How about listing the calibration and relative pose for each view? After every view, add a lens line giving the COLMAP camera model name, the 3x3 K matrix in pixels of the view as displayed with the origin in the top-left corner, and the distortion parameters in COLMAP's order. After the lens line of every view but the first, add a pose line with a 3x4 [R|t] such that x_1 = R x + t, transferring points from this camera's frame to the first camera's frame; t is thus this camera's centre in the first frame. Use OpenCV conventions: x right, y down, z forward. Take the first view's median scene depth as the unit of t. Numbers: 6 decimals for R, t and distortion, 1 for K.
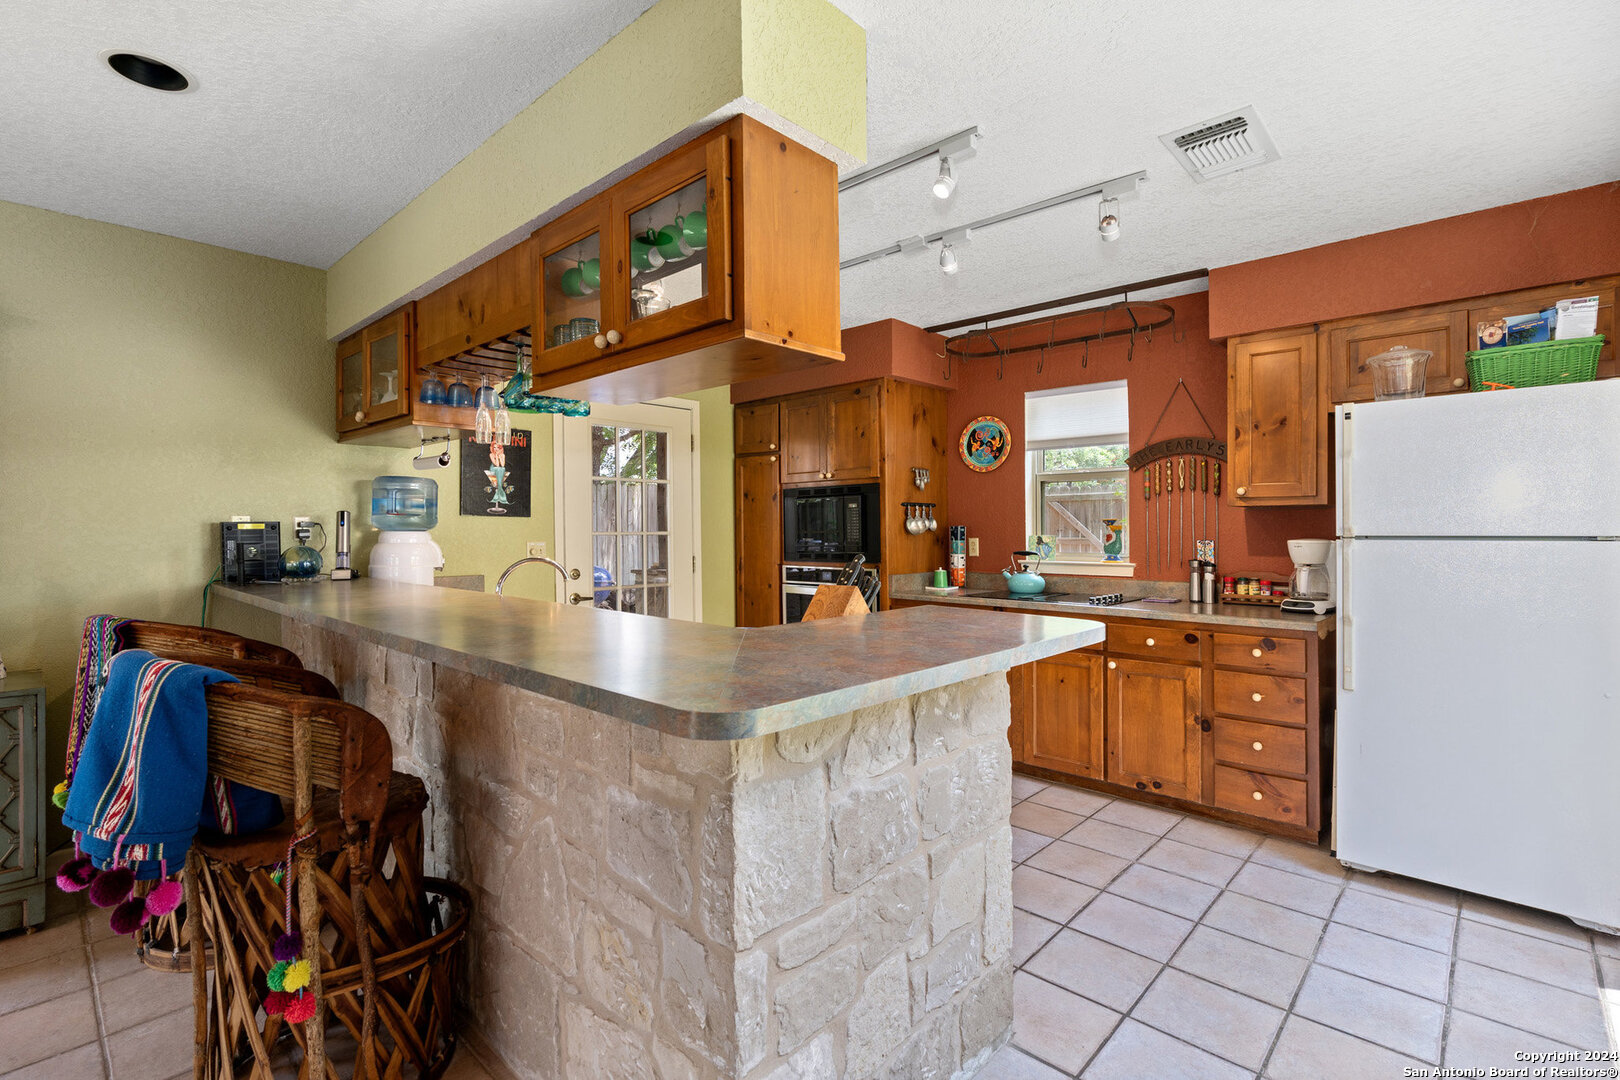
lens RADIAL K [[734.8, 0, 810.0], [0, 734.8, 540.0], [0, 0, 1]] dist [-0.011081, -0.000072]
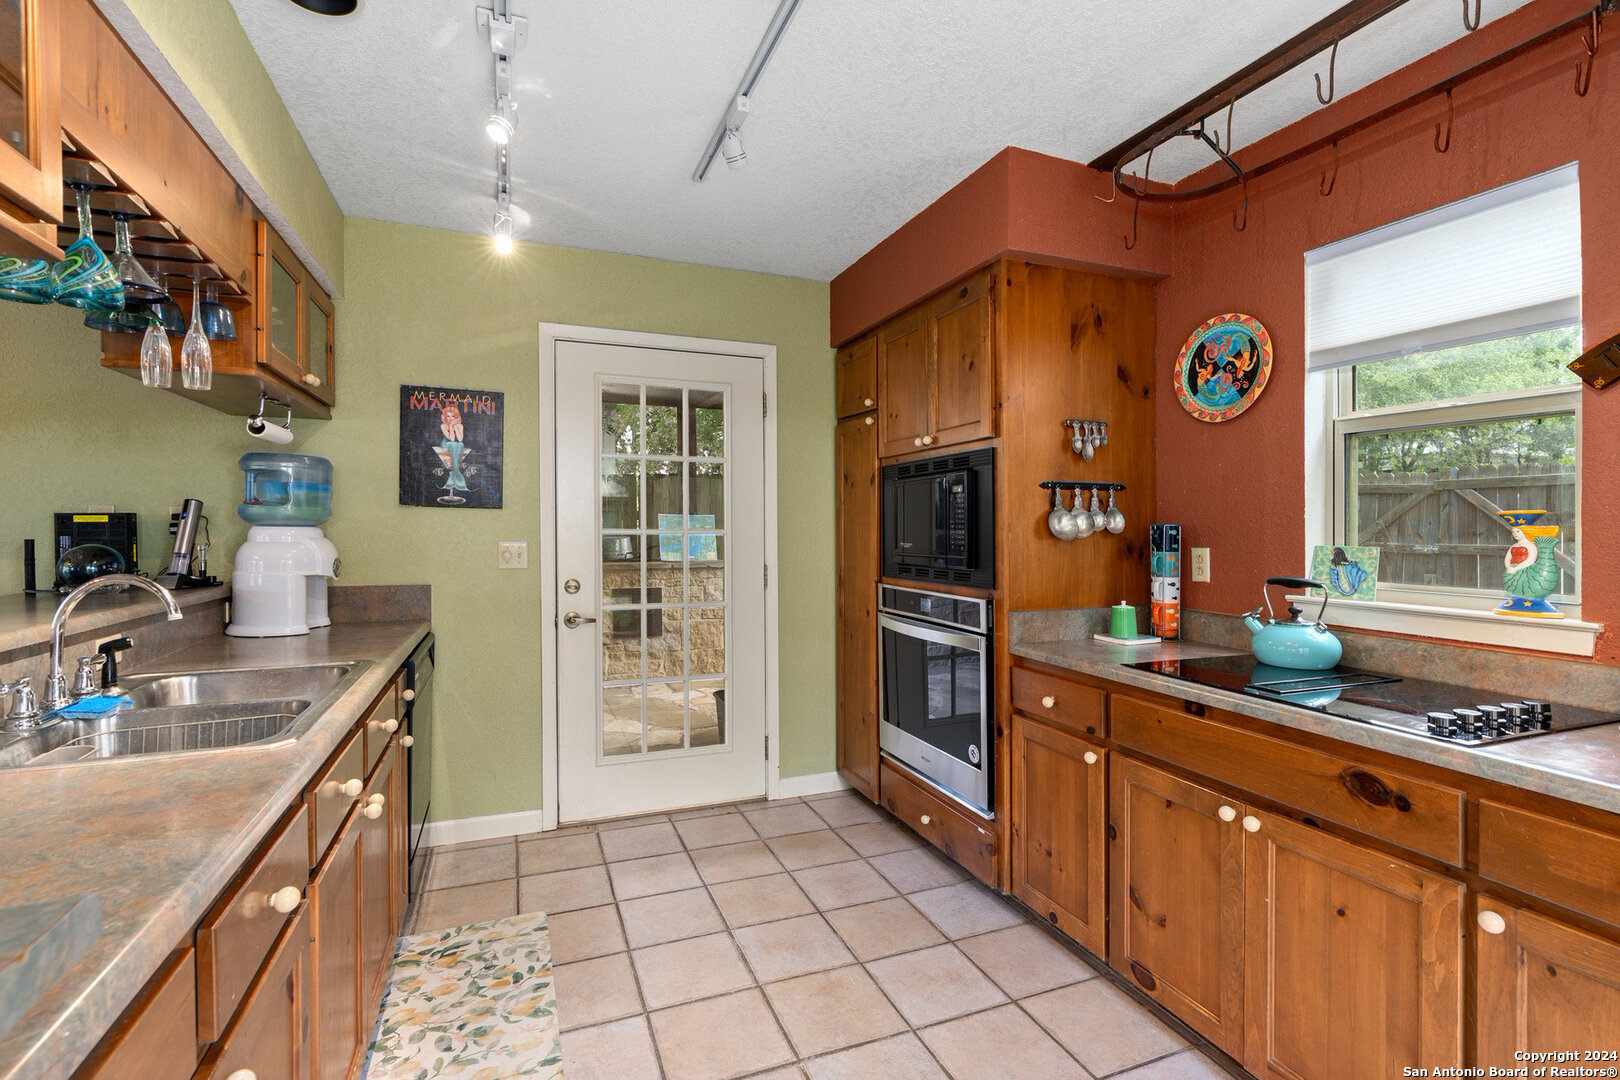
lens RADIAL K [[742.4, 0, 809.0], [0, 742.4, 532.3], [0, 0, 1]] dist [0.000616, 0.000312]
pose [[0.907255, 0.011634, -0.420420, 0.198725], [-0.014317, 0.999892, -0.003225, -0.008537], [0.420338, 0.008945, 0.907324, 0.405993]]
